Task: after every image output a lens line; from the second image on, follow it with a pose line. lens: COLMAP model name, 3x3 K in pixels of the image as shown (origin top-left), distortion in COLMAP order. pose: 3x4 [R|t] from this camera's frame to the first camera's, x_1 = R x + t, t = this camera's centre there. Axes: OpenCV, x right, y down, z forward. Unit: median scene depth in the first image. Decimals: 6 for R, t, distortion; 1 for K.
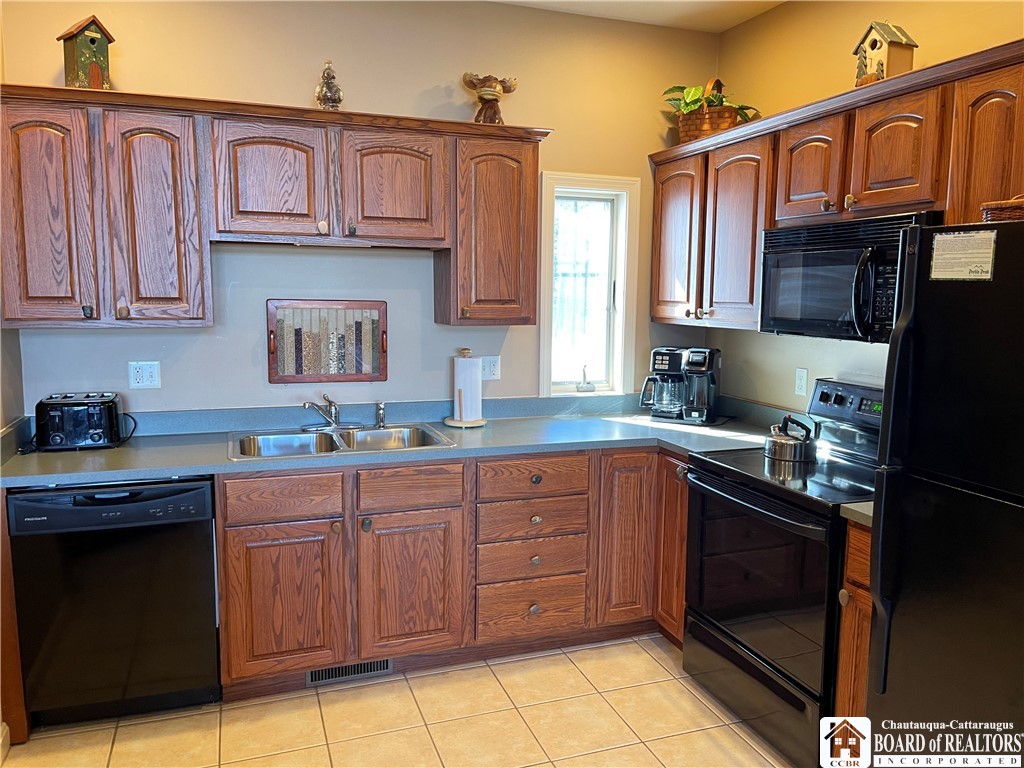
lens RADIAL K [[765.2, 0, 520.9], [0, 765.2, 391.1], [0, 0, 1]] dist [0.069551, -0.097207]
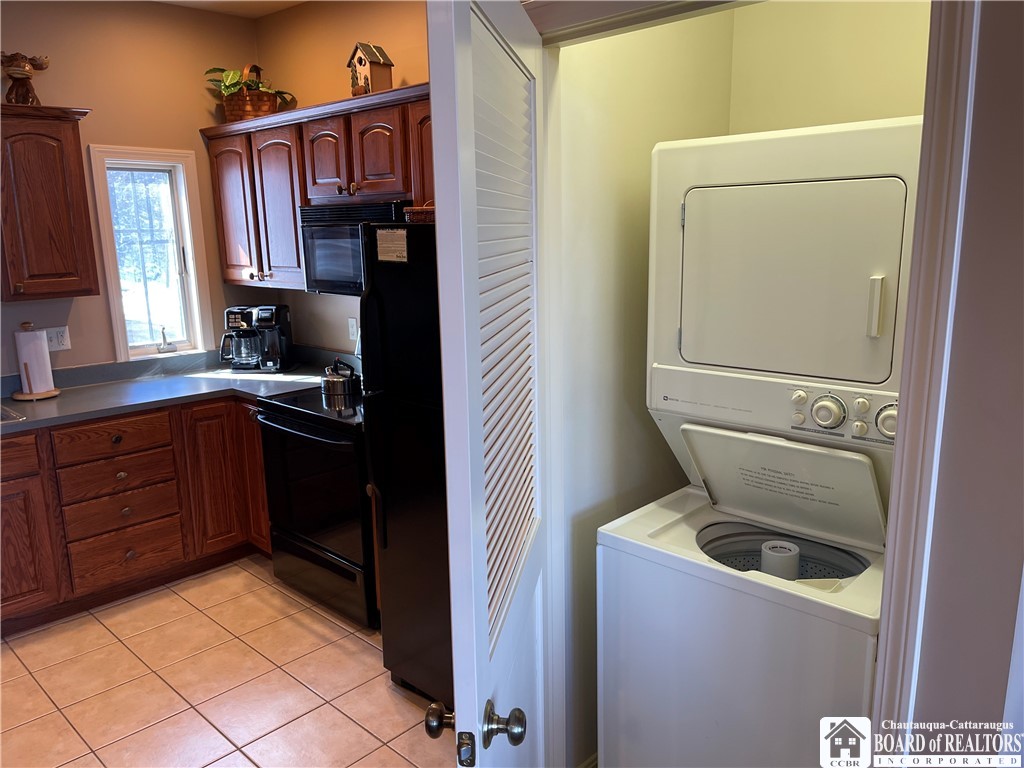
lens RADIAL K [[765.2, 0, 511.9], [0, 765.2, 393.0], [0, 0, 1]] dist [0.069551, -0.097207]
pose [[0.896287, -0.118827, 0.427259, 0.060346], [0.084588, 0.991553, 0.098320, -0.010407], [-0.435333, -0.051982, 0.898767, -0.227119]]
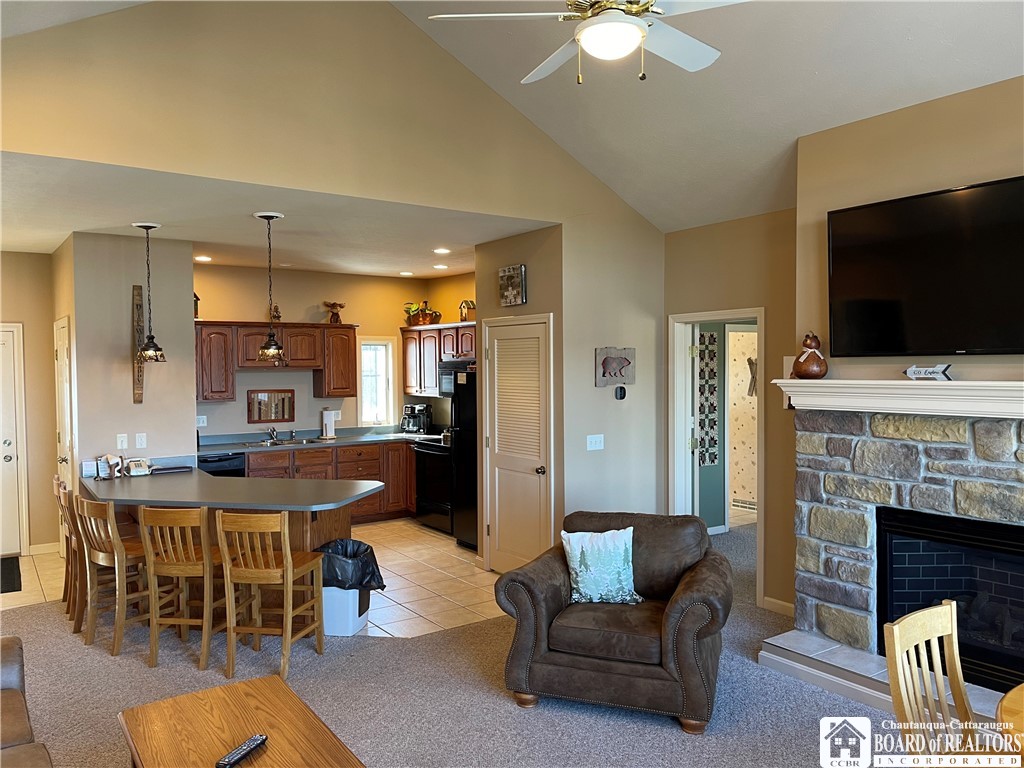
lens RADIAL K [[765.2, 0, 519.1], [0, 765.2, 392.7], [0, 0, 1]] dist [0.069551, -0.097207]
pose [[0.964432, -0.027389, 0.262909, -0.139683], [0.051411, 0.995060, -0.084930, 0.154982], [-0.259284, 0.095426, 0.961075, -1.723367]]
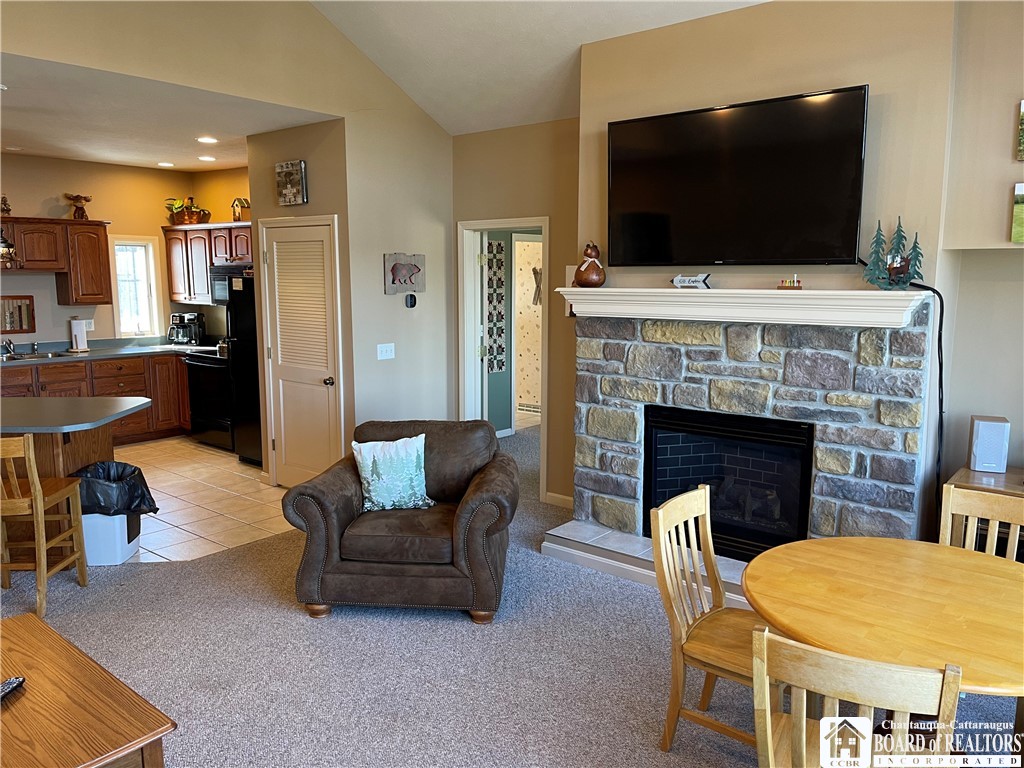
lens RADIAL K [[765.2, 0, 517.8], [0, 765.2, 387.6], [0, 0, 1]] dist [0.069551, -0.097207]
pose [[0.859637, -0.082922, 0.504130, -0.133947], [0.071028, 0.996556, 0.042802, 0.157080], [-0.505943, -0.000986, 0.862566, -1.709554]]
